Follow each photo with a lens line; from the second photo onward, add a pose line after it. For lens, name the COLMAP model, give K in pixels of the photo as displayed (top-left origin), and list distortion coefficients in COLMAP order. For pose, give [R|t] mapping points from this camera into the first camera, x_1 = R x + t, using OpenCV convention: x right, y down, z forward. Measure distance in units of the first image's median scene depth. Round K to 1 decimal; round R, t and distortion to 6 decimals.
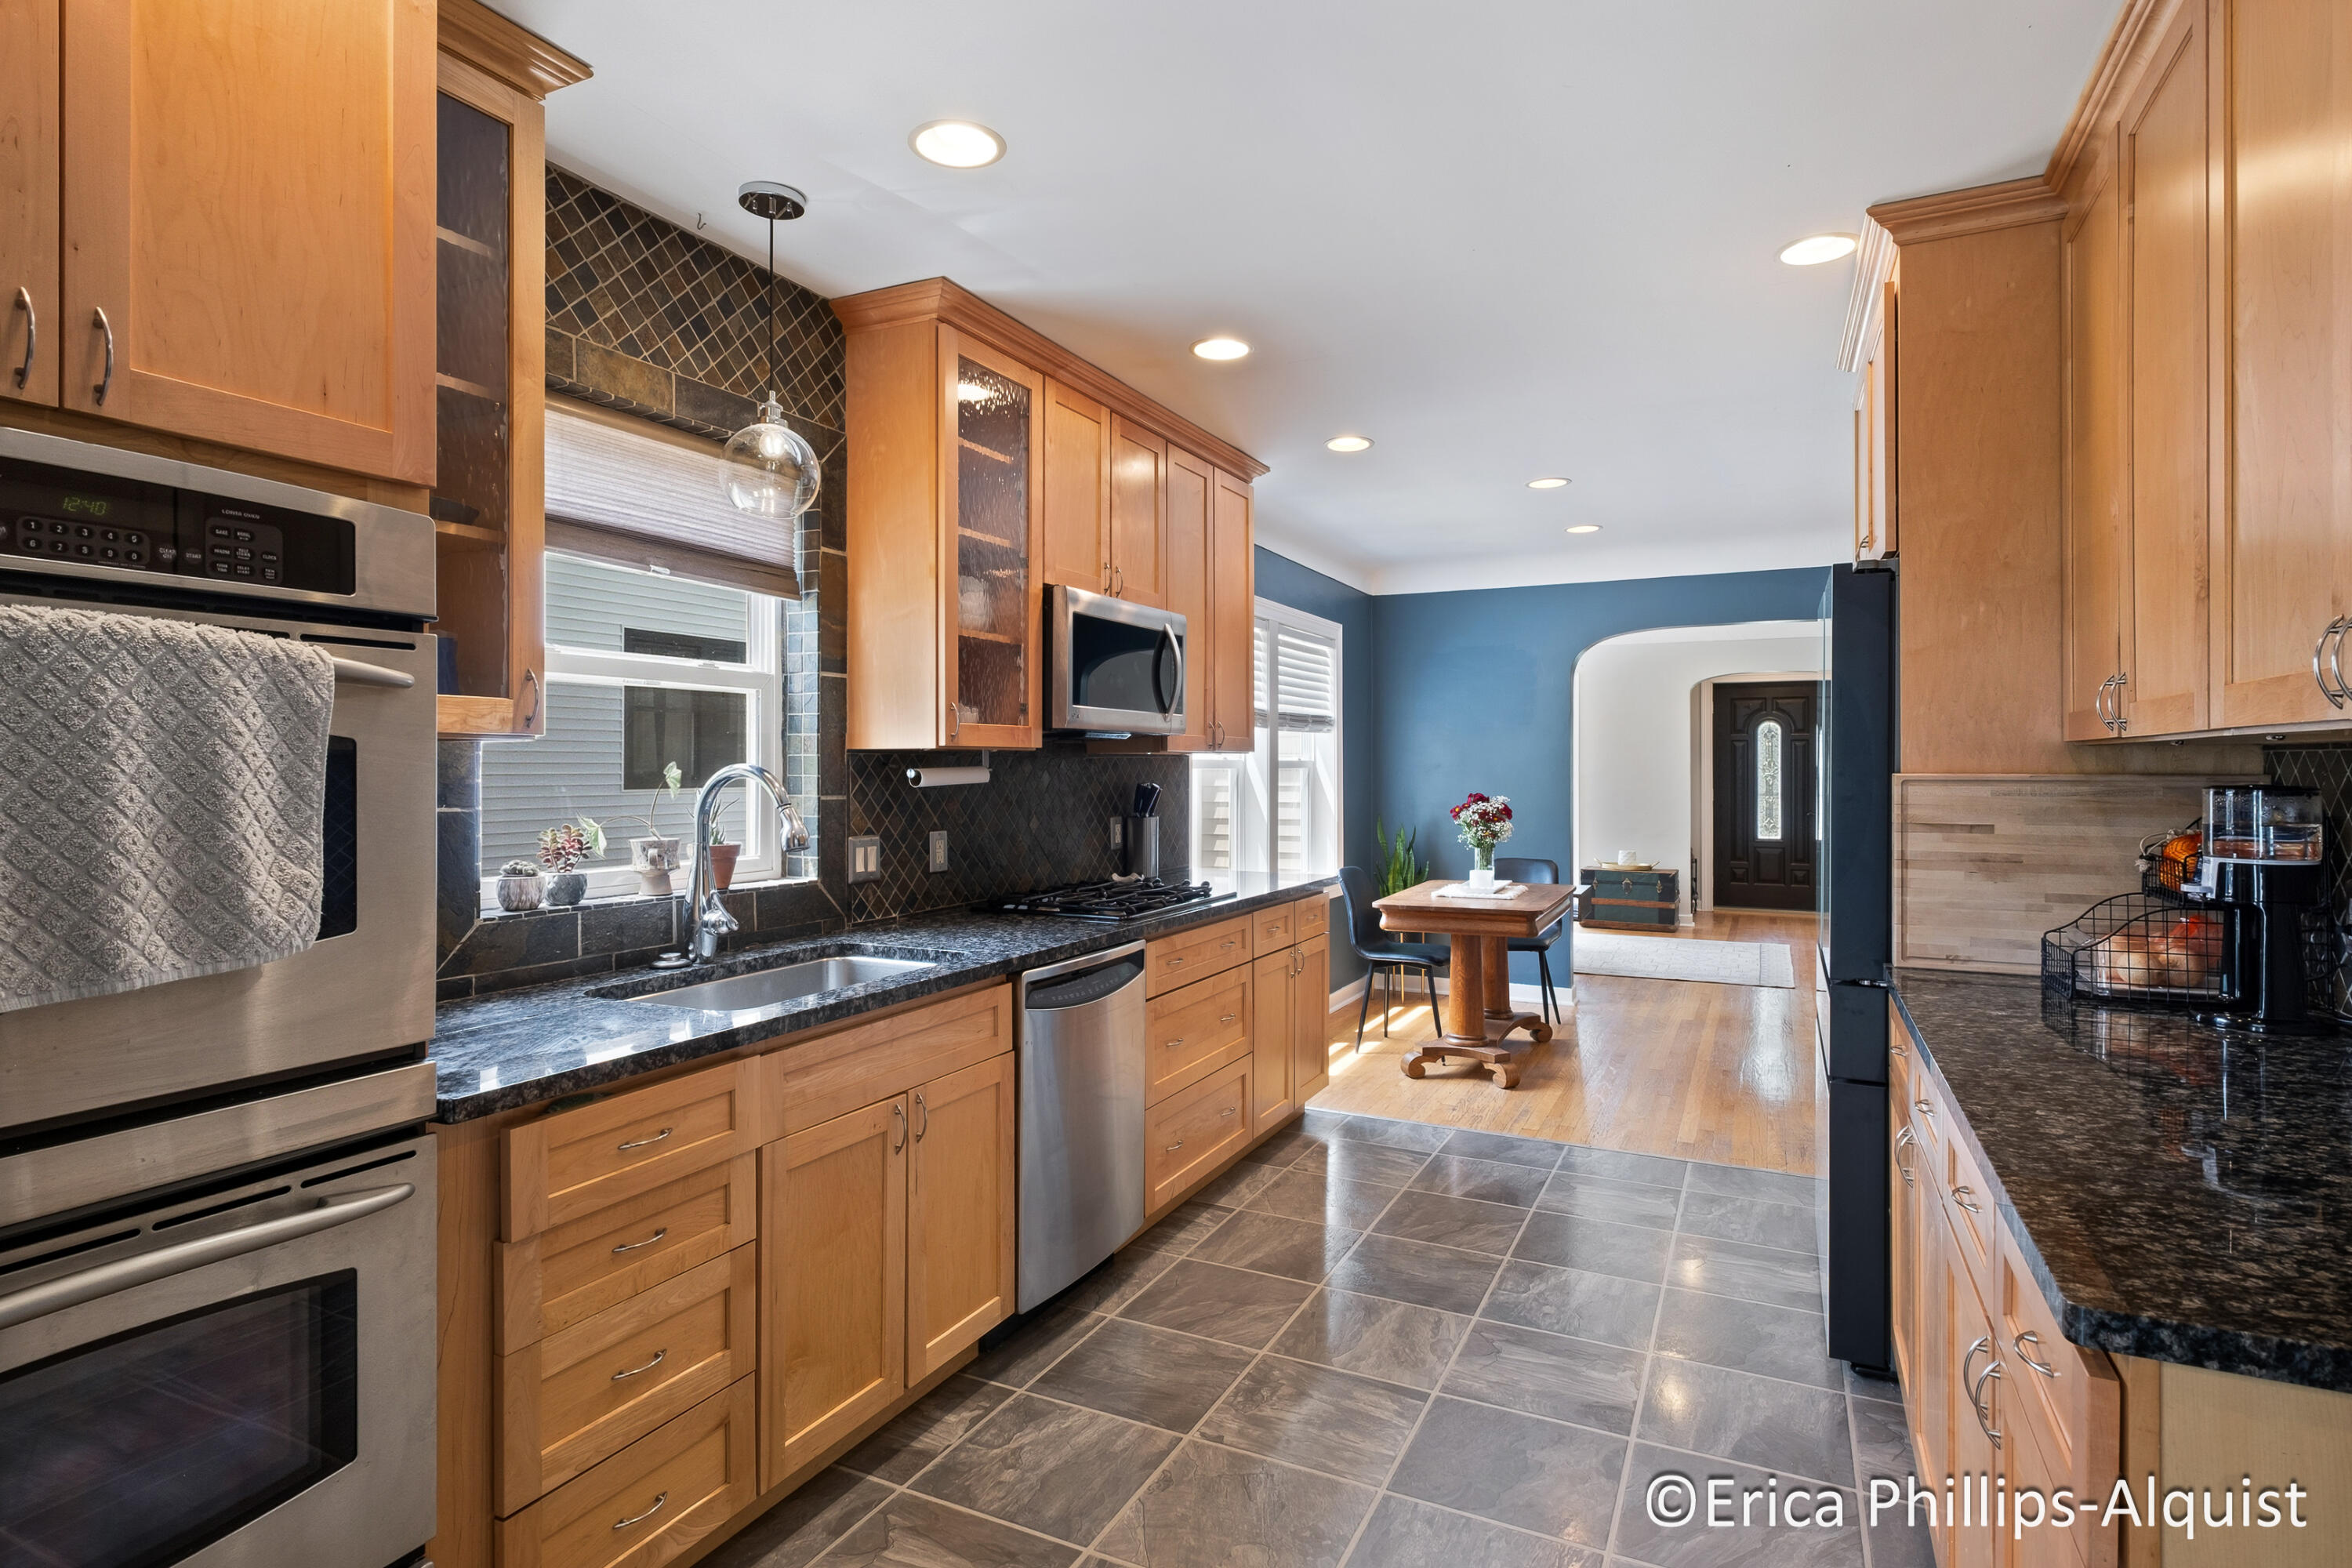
lens RADIAL K [[1208.9, 0, 1176.0], [0, 1208.9, 784.0], [0, 0, 1]] dist [0.001272, 0.000338]
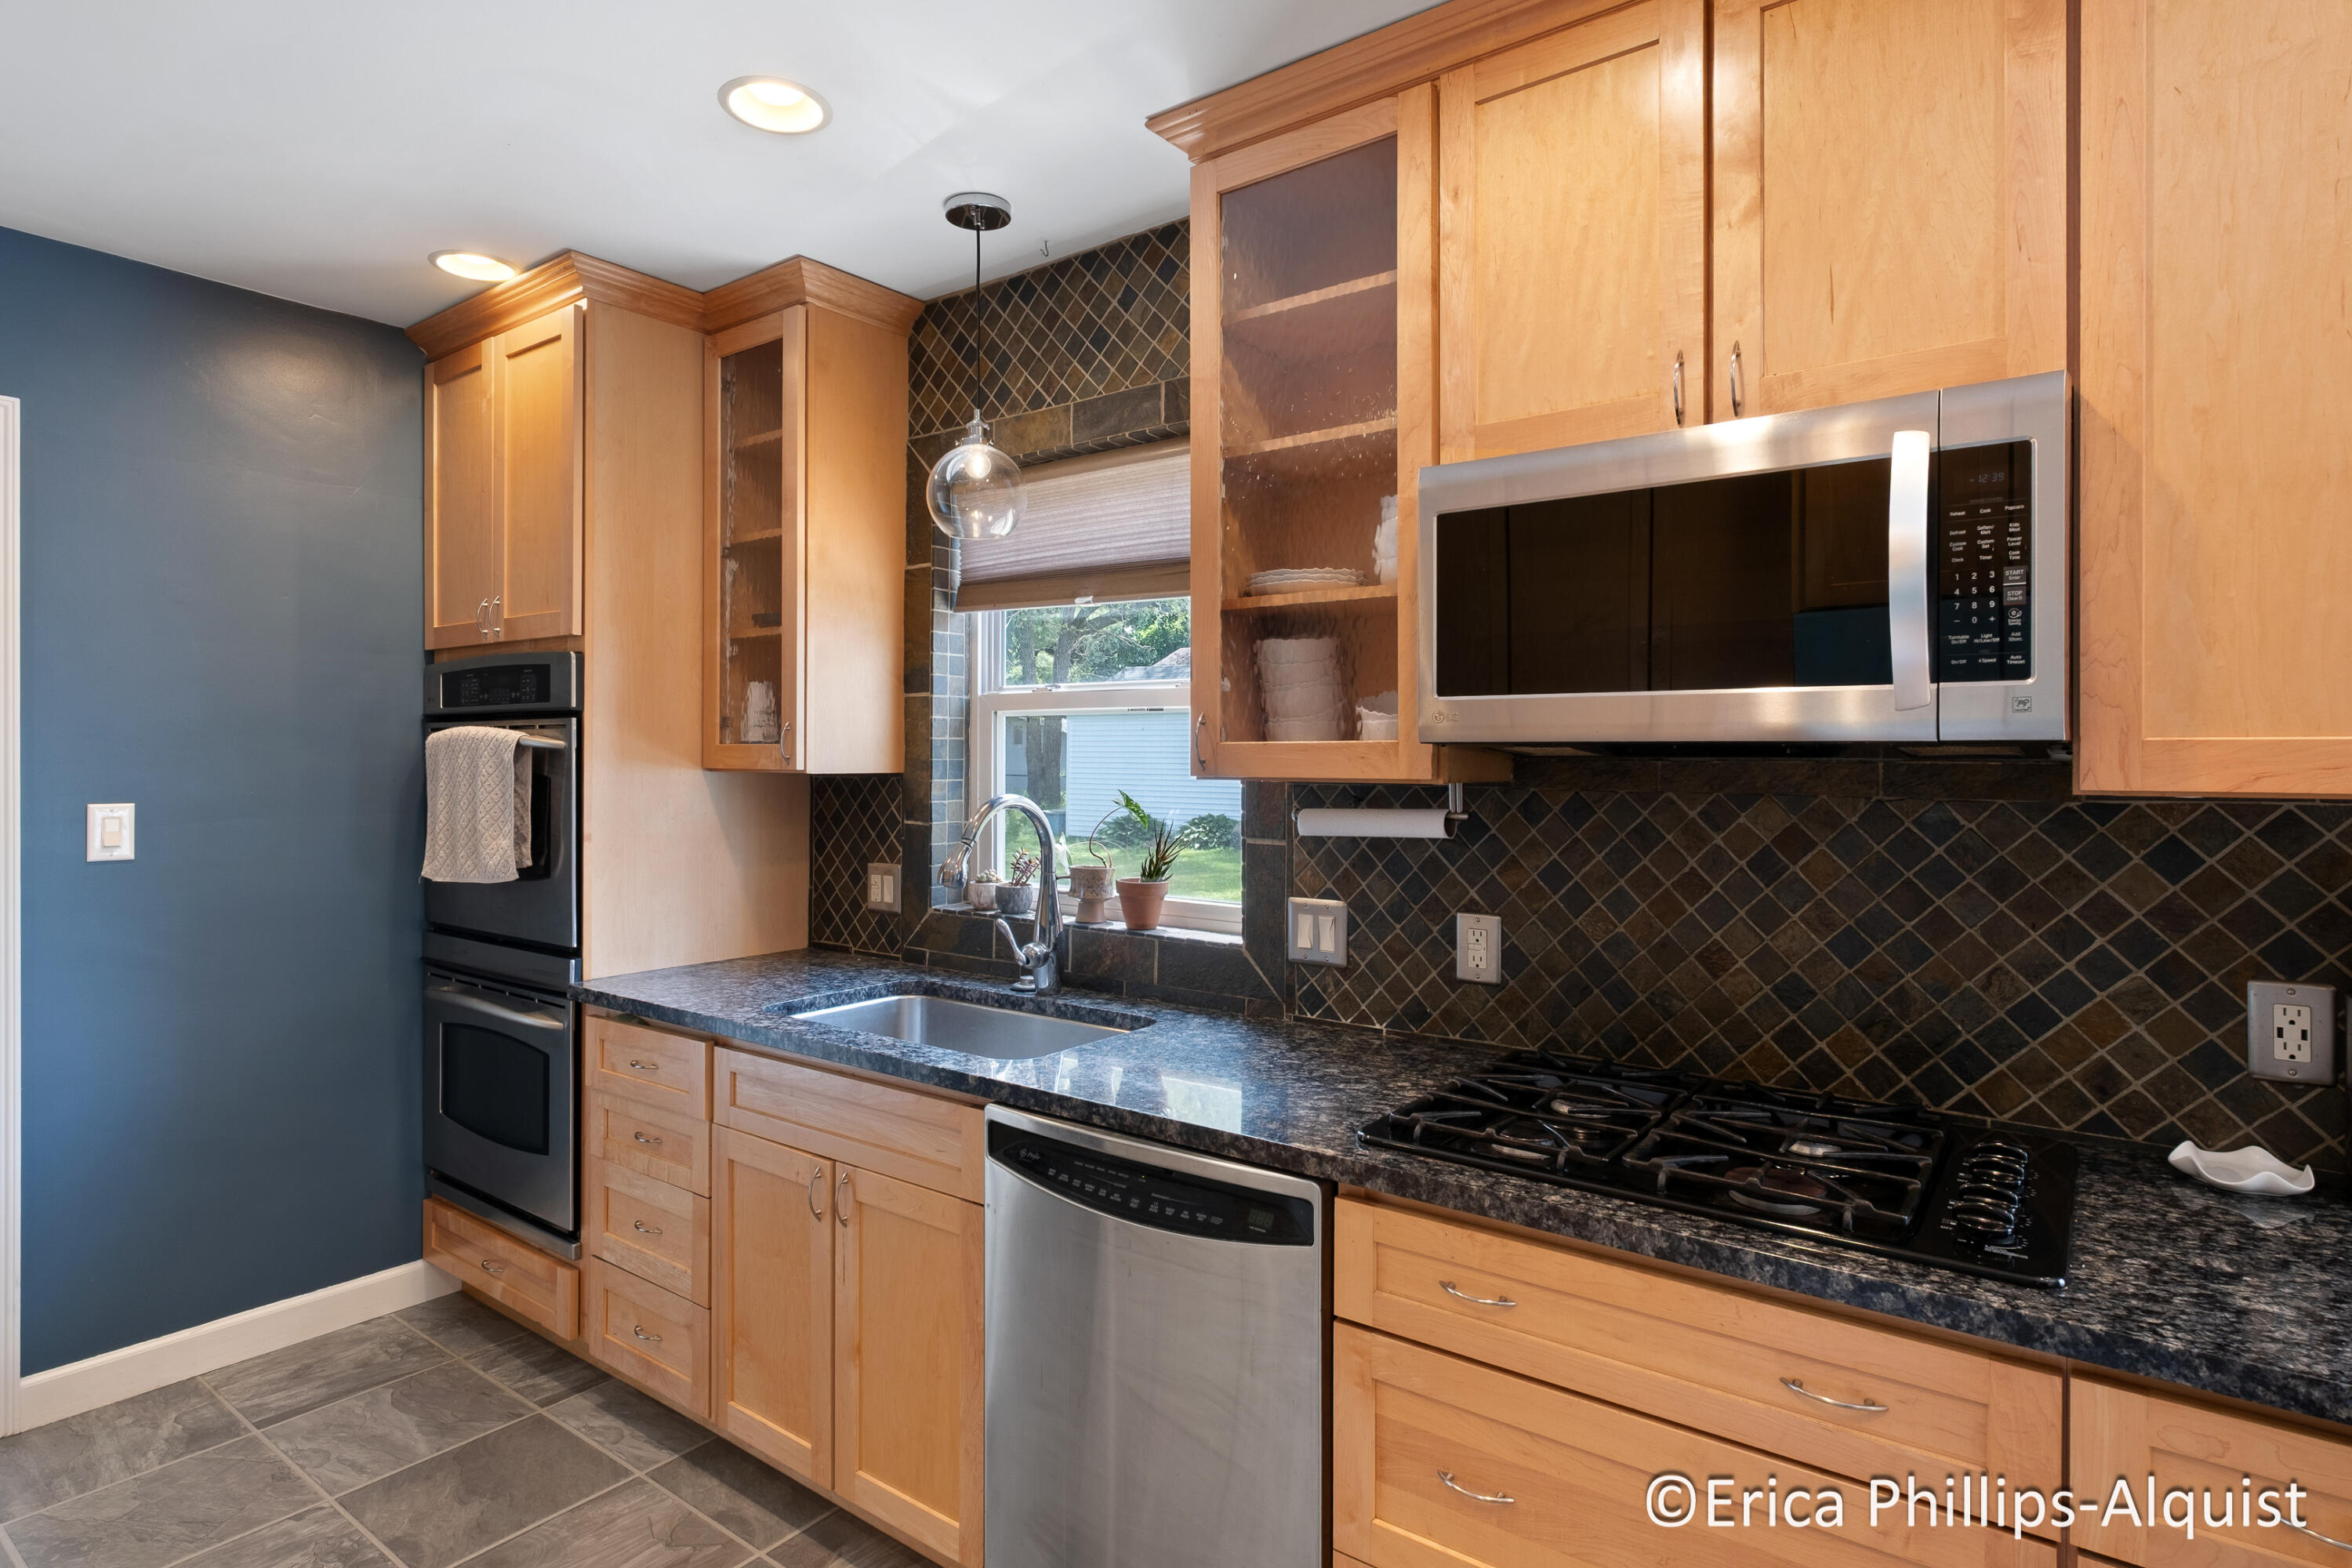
lens RADIAL K [[1232.9, 0, 1179.6], [0, 1232.9, 762.5], [0, 0, 1]] dist [0.002765, 0.000655]
pose [[-0.184749, 0.006036, -0.982767, 0.547390], [-0.015854, 0.999833, 0.009122, -0.050229], [0.982658, 0.017266, -0.184622, 1.218915]]
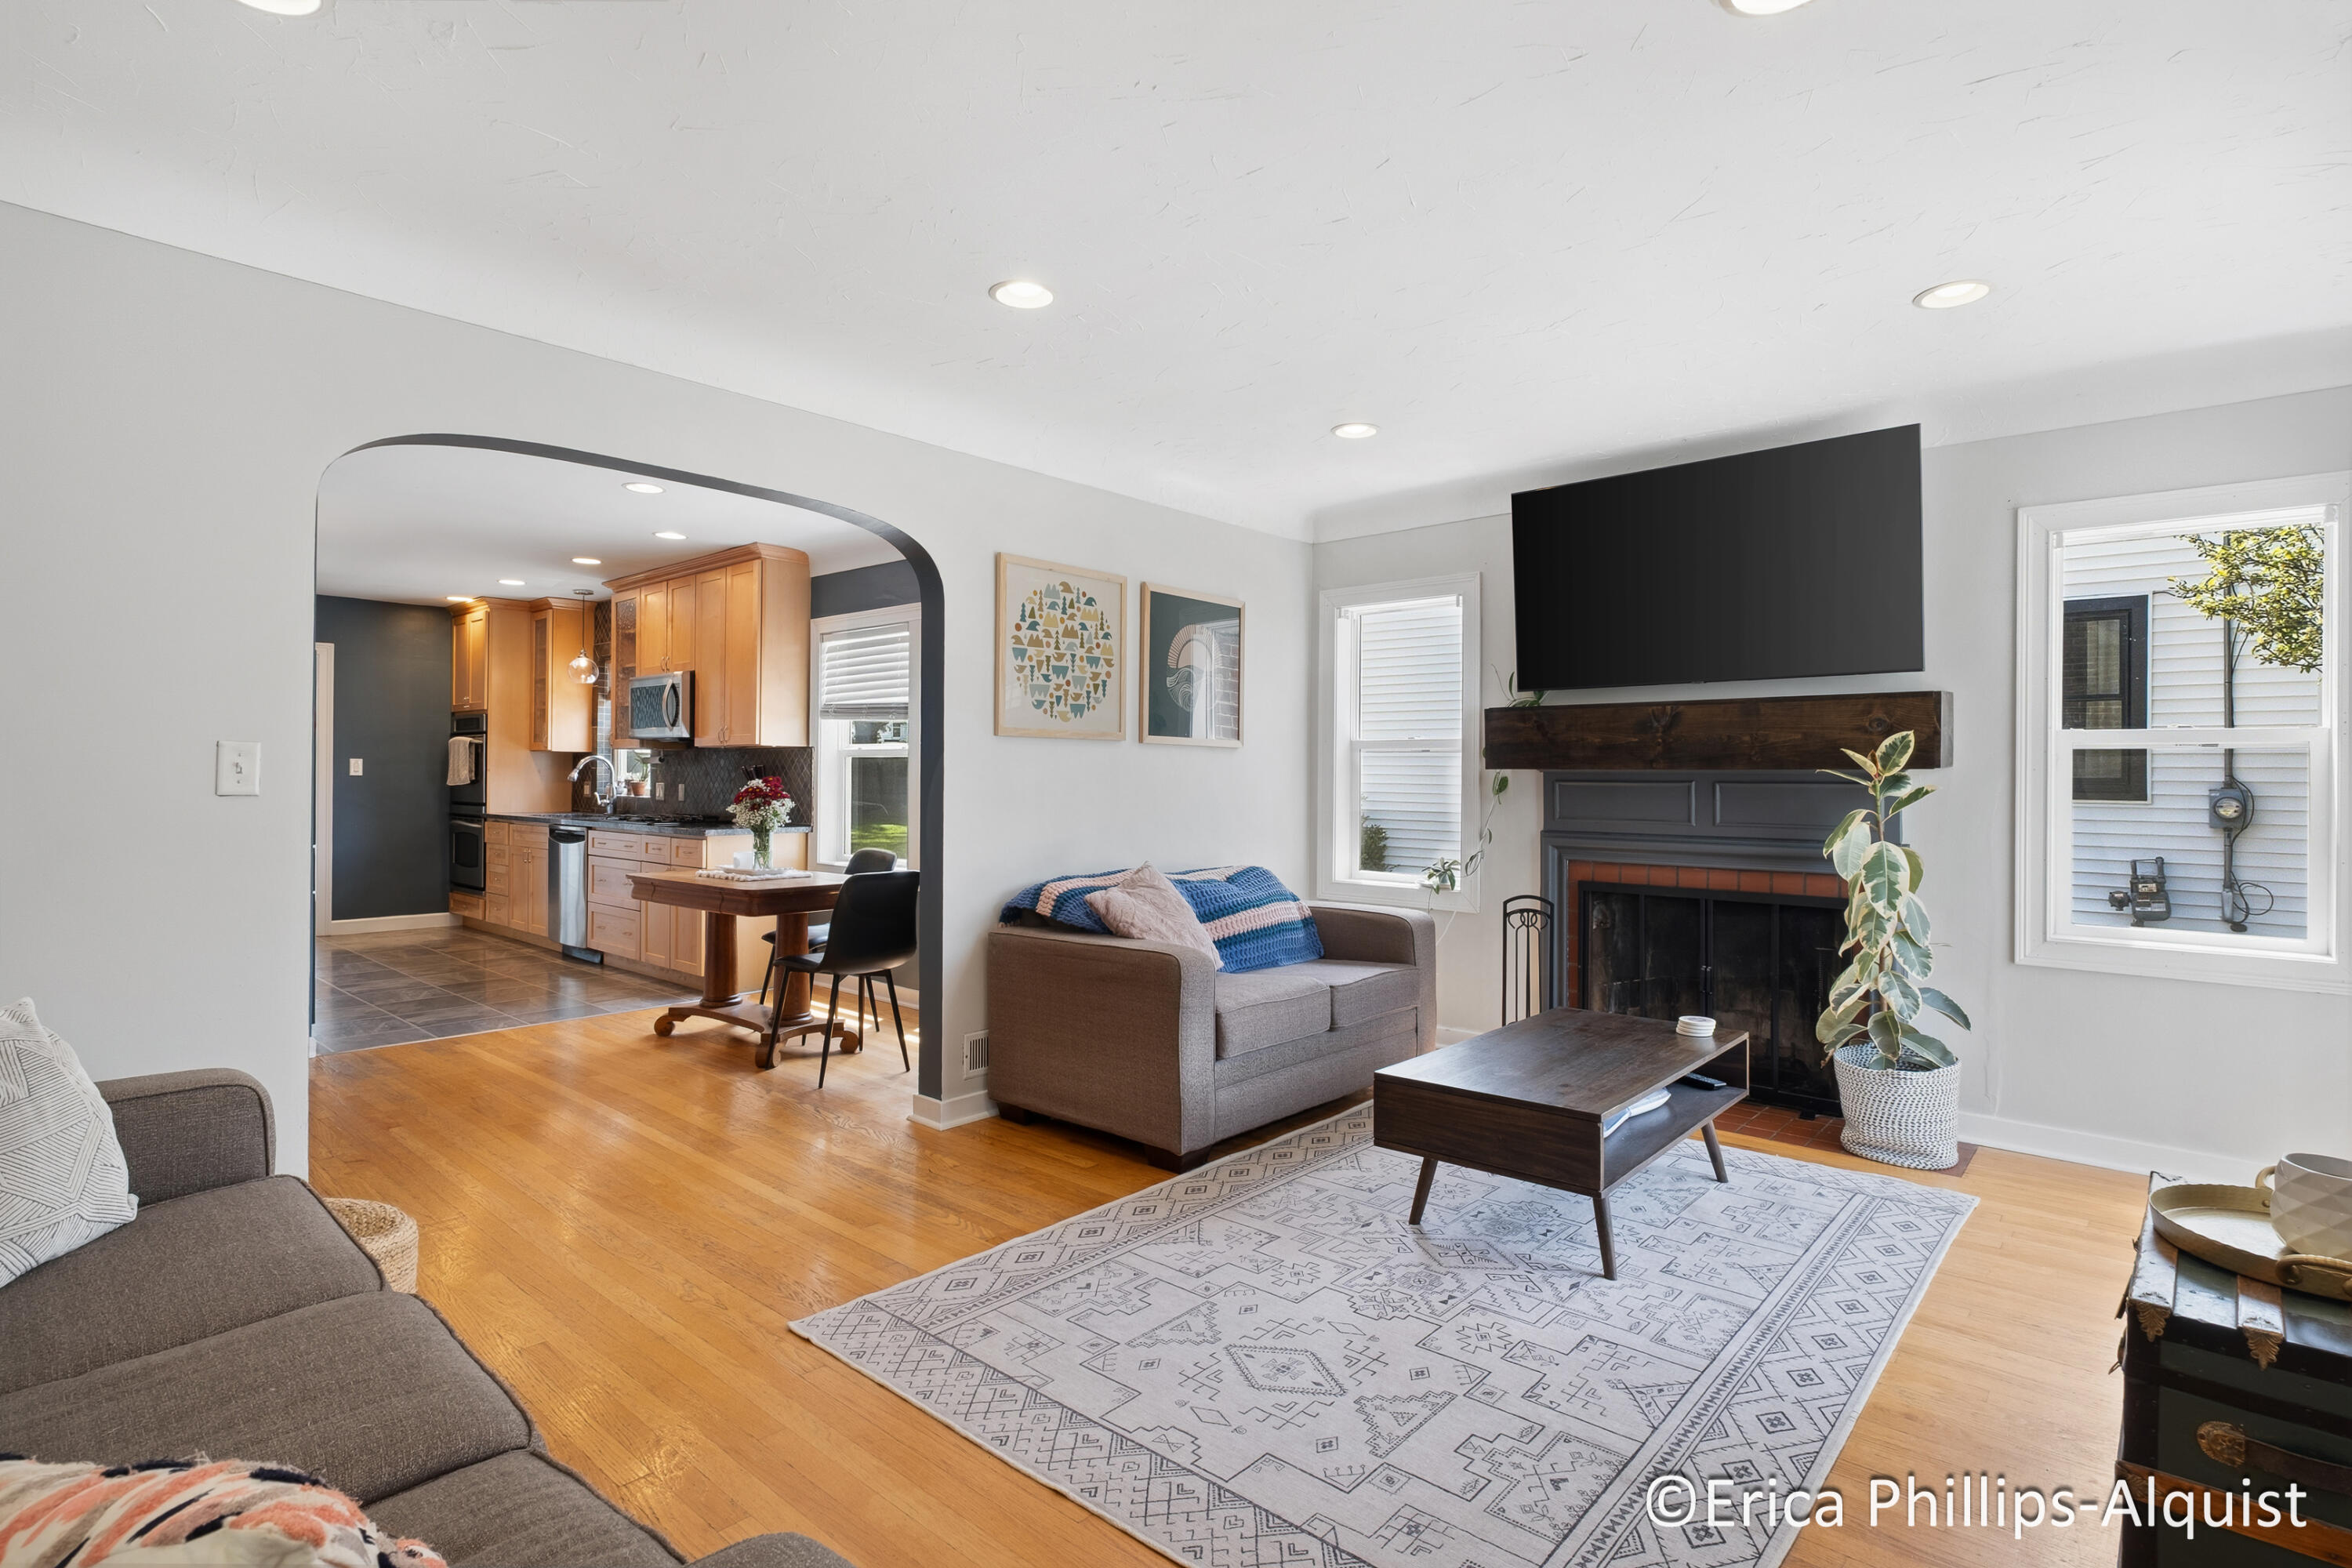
lens RADIAL K [[1147.7, 0, 1170.1], [0, 1147.7, 775.3], [0, 0, 1]] dist [-0.001965, -0.000446]
pose [[-0.270529, -0.000666, -0.962712, 2.128729], [-0.019259, 0.999803, 0.004720, -0.008526], [0.962519, 0.019818, -0.270489, 3.162091]]
